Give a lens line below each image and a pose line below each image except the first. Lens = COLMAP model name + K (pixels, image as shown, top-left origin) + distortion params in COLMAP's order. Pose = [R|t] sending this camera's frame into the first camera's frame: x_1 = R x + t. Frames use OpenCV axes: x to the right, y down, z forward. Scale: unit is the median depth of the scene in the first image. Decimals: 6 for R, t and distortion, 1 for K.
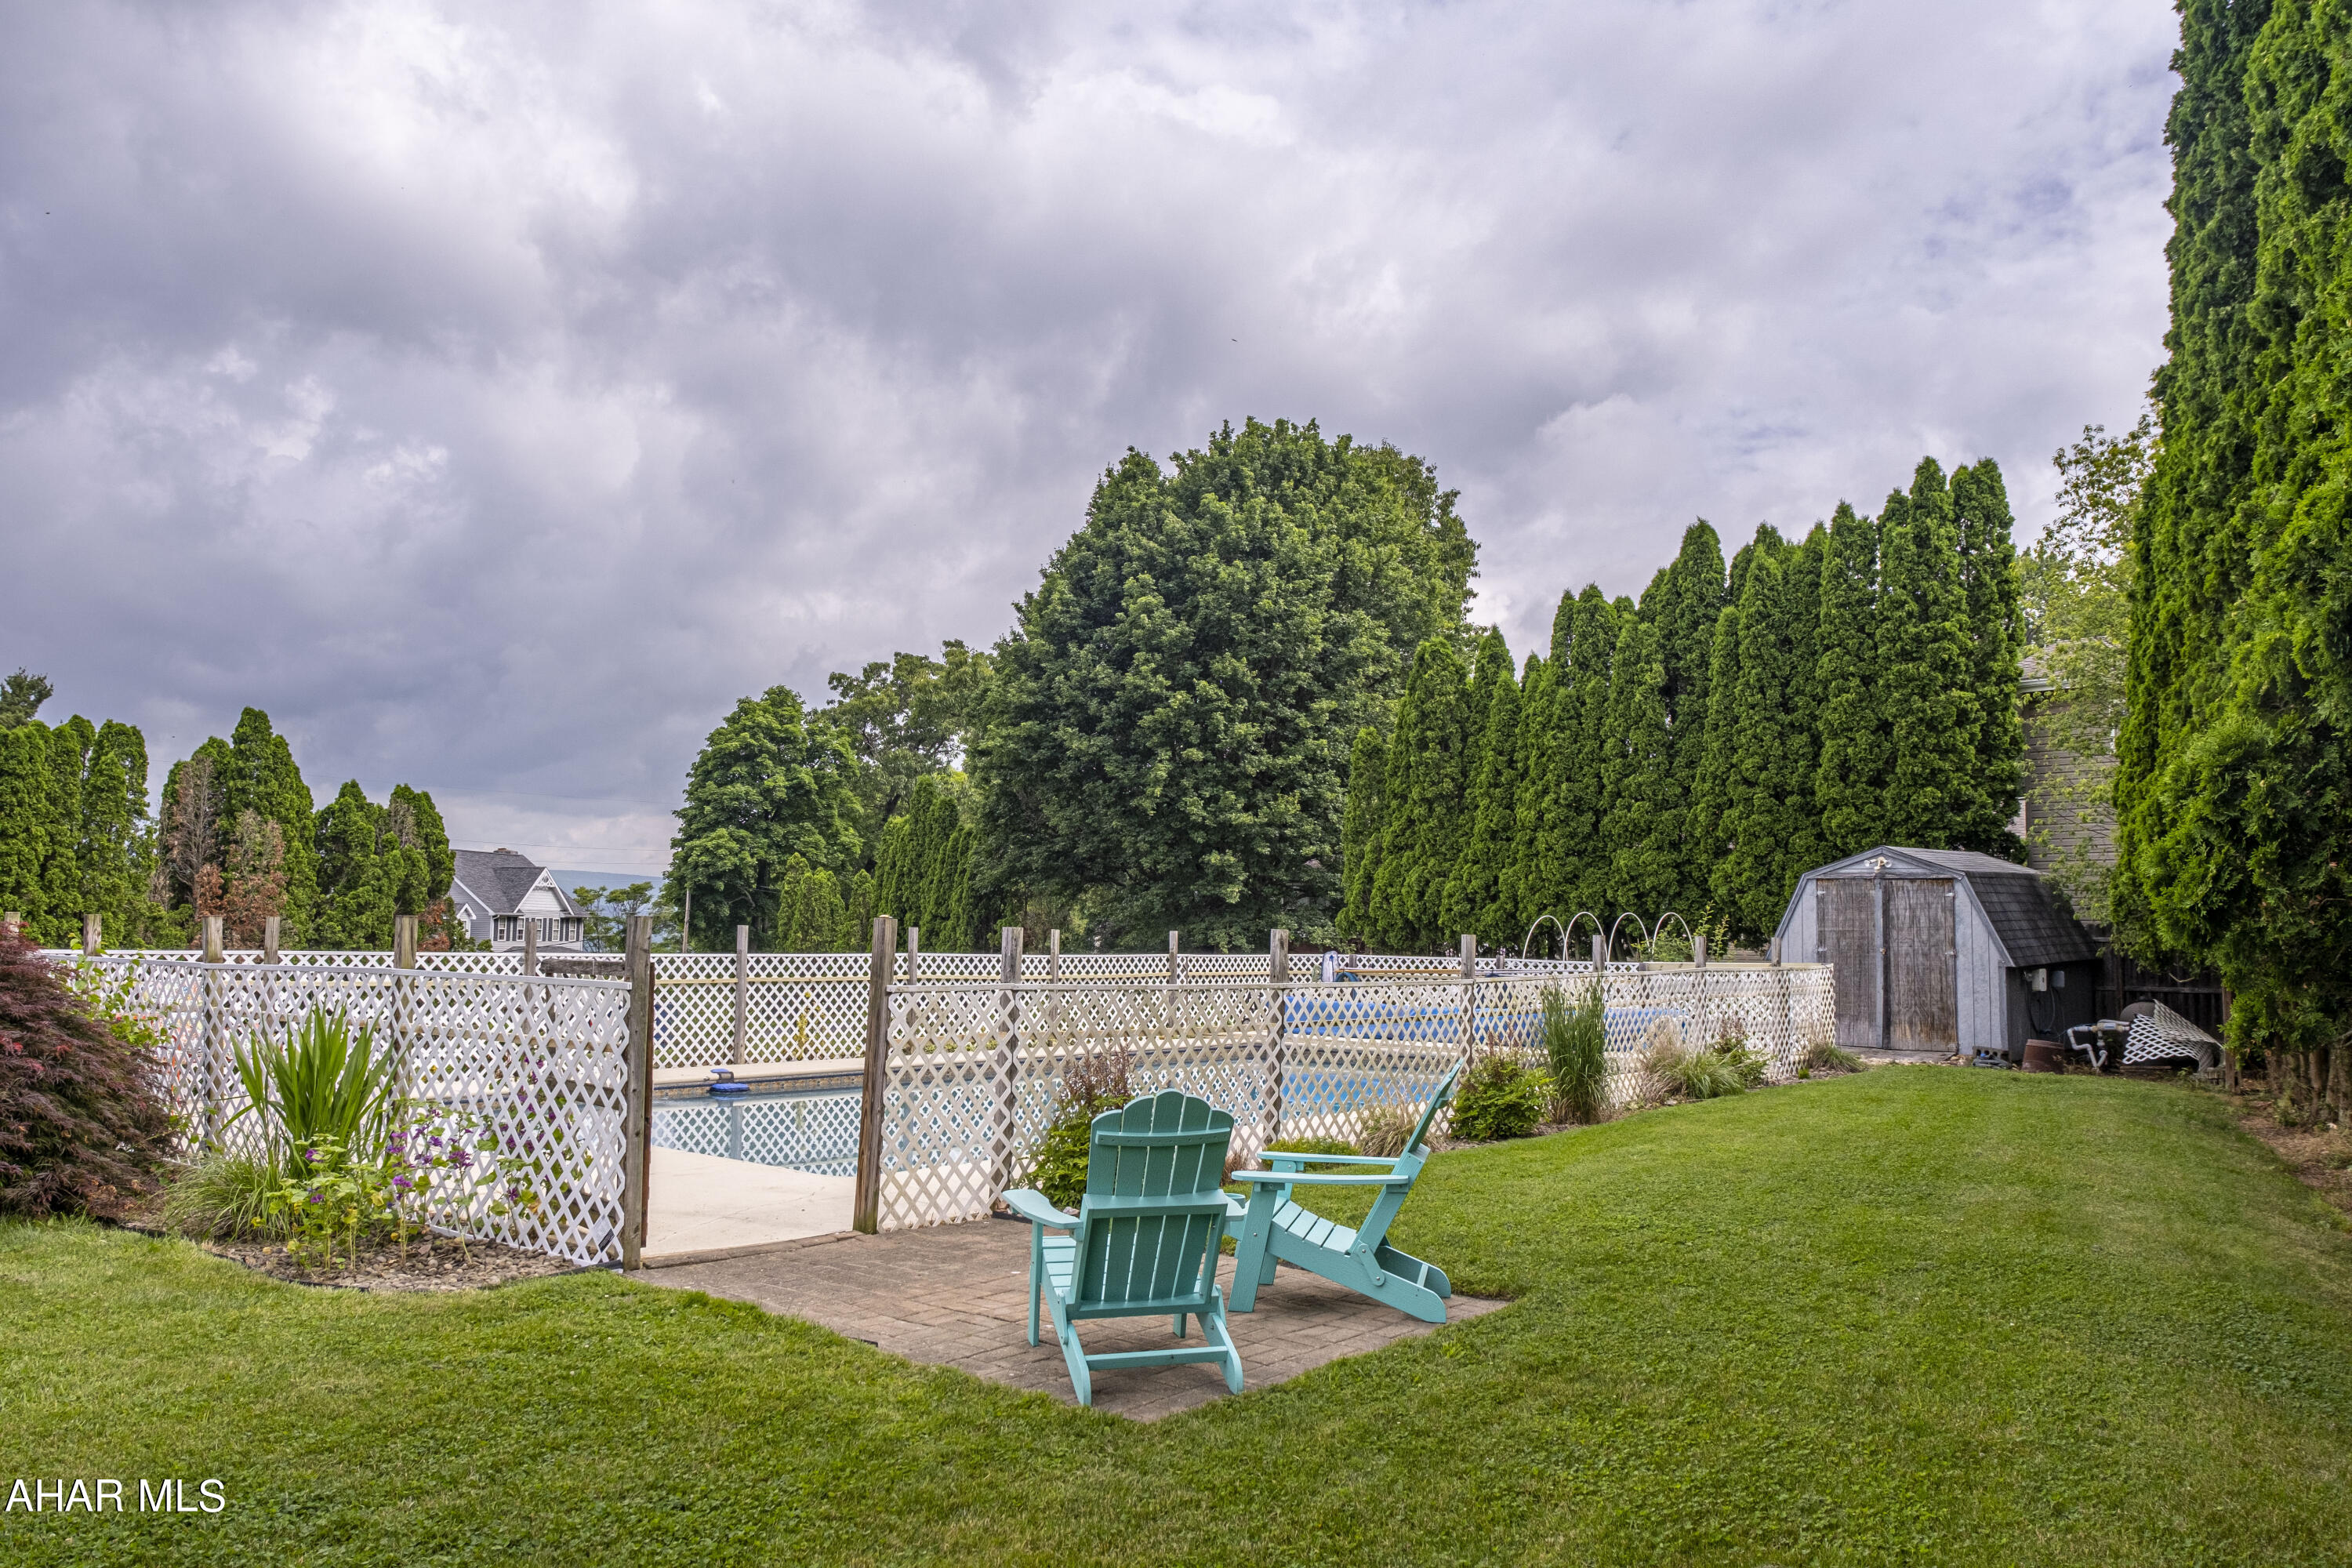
lens RADIAL K [[1698.7, 0, 1171.1], [0, 1698.7, 769.2], [0, 0, 1]] dist [-0.081555, 0.059022]
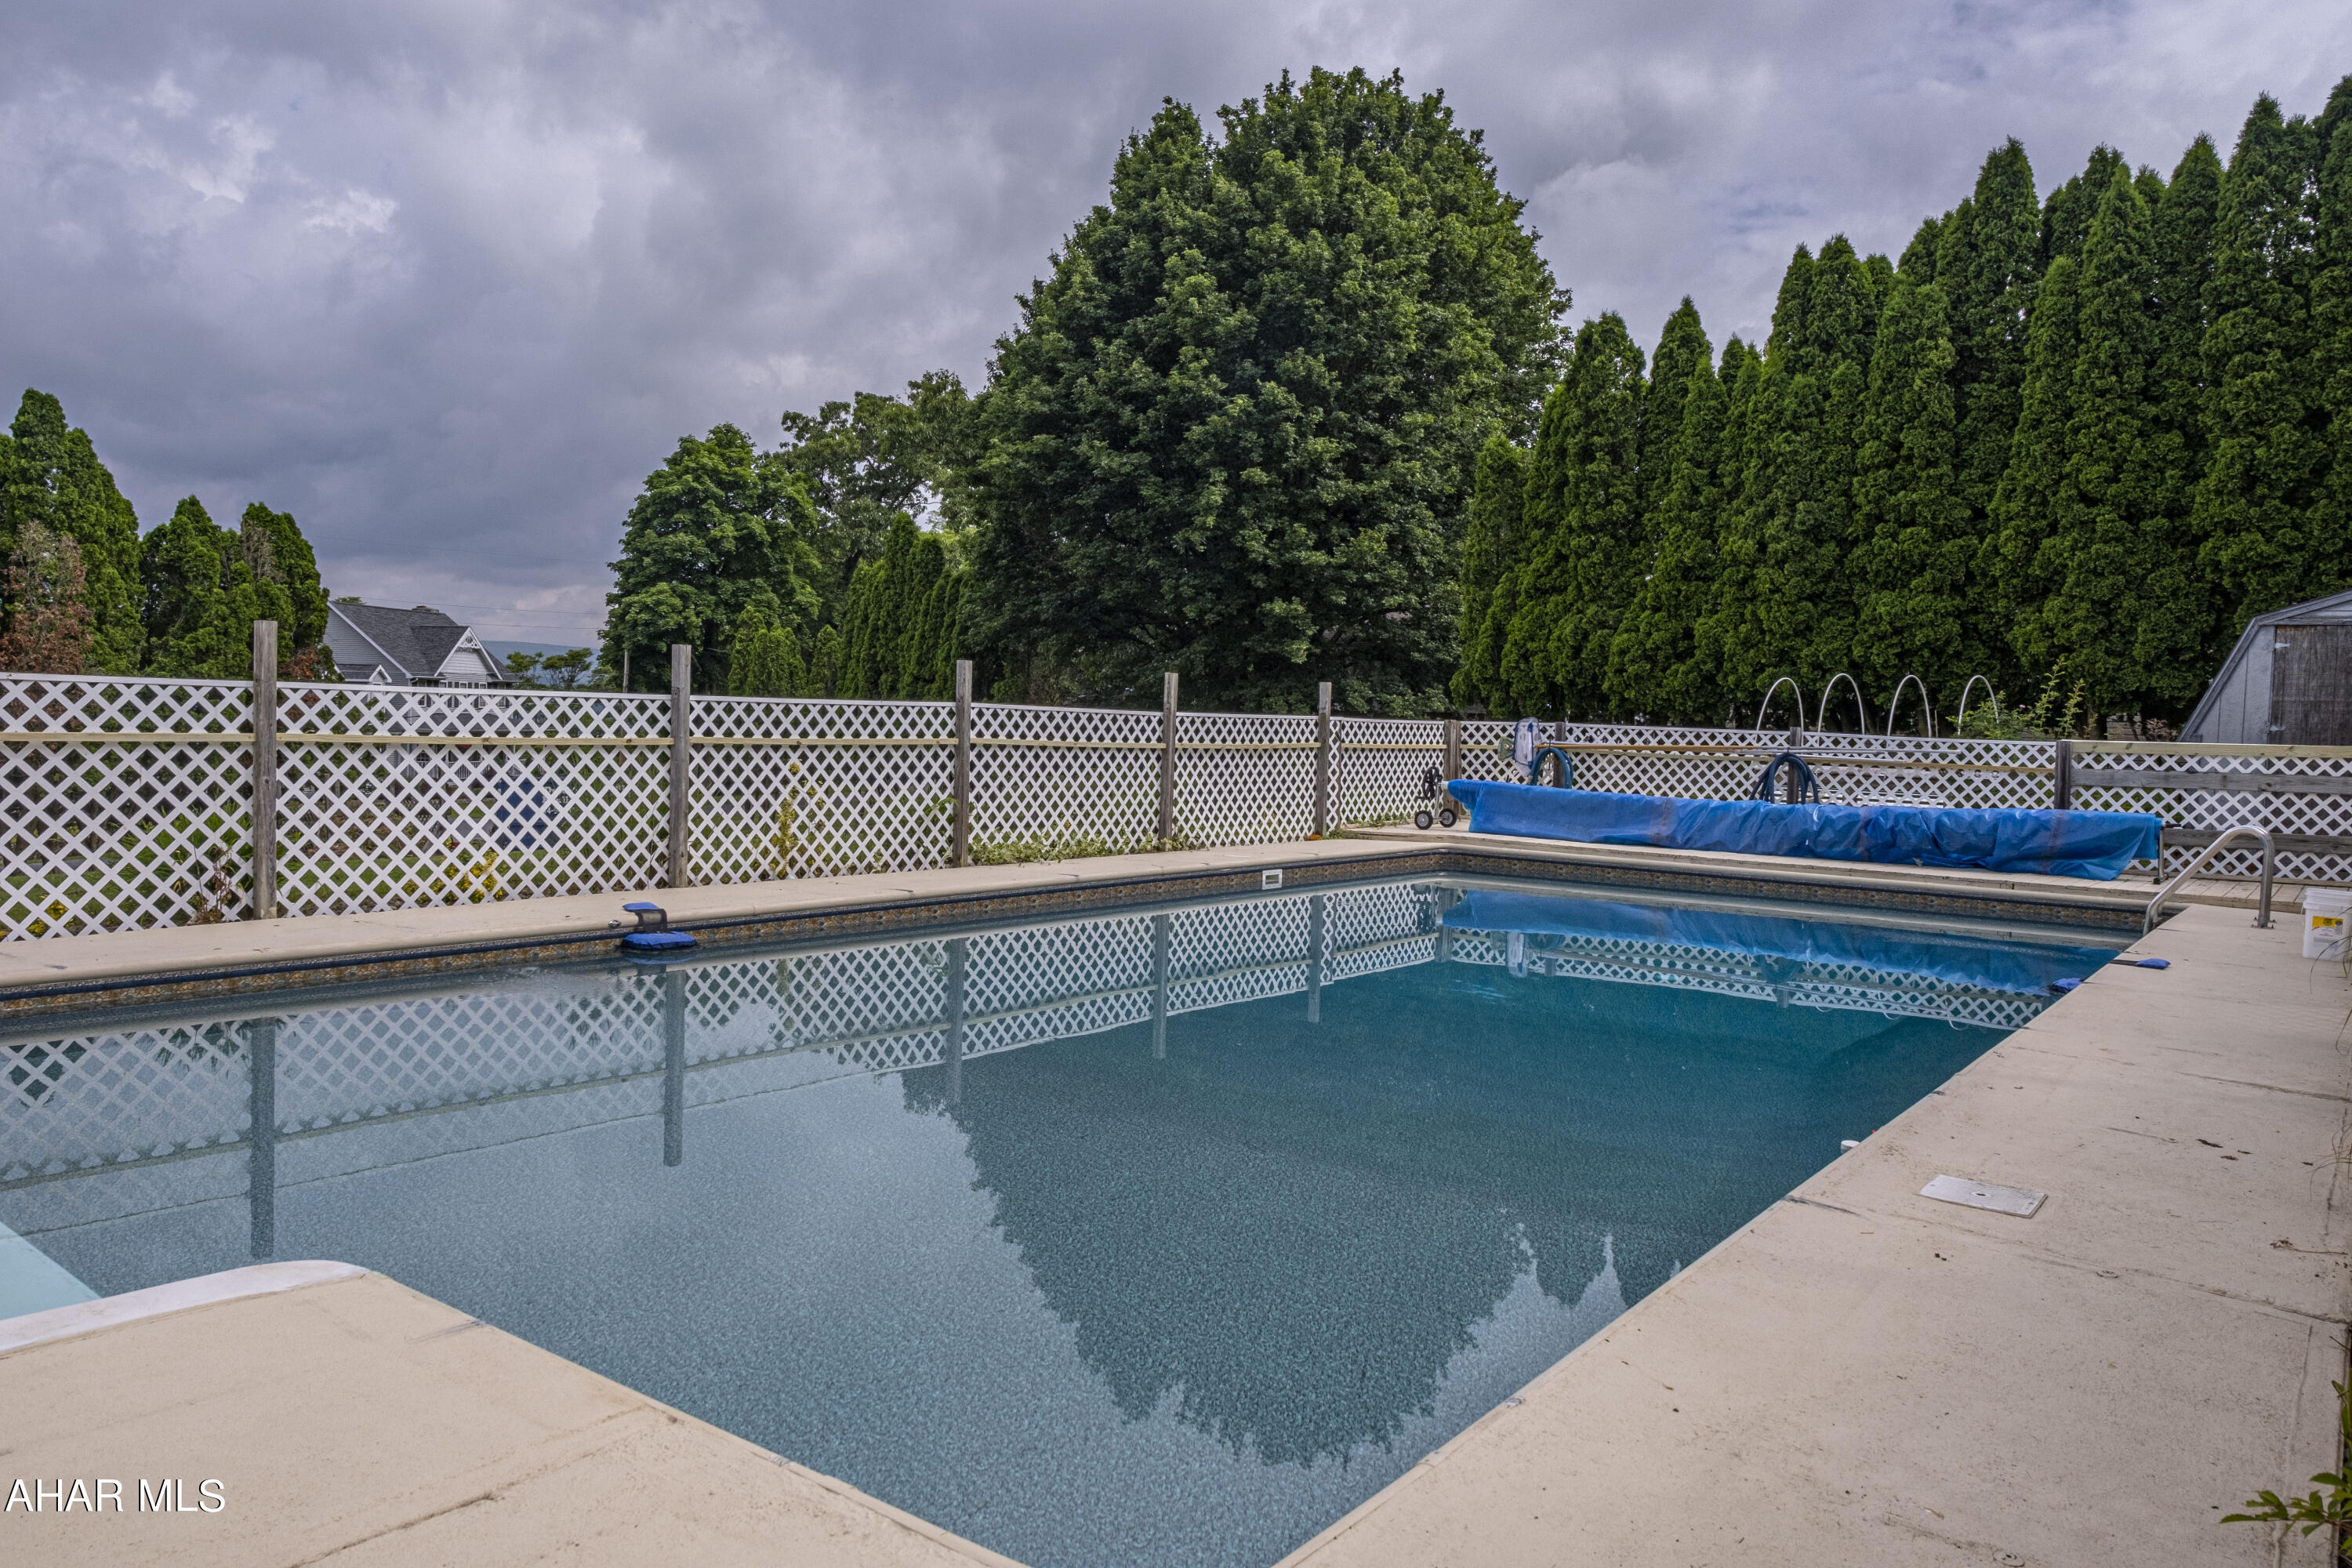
lens RADIAL K [[1698.7, 0, 1171.1], [0, 1698.7, 769.2], [0, 0, 1]] dist [-0.081555, 0.059022]
pose [[0.999385, 0.015872, 0.031265, -0.048063], [-0.019760, 0.991545, 0.128252, 0.026180], [-0.028965, -0.128791, 0.991249, 0.193563]]
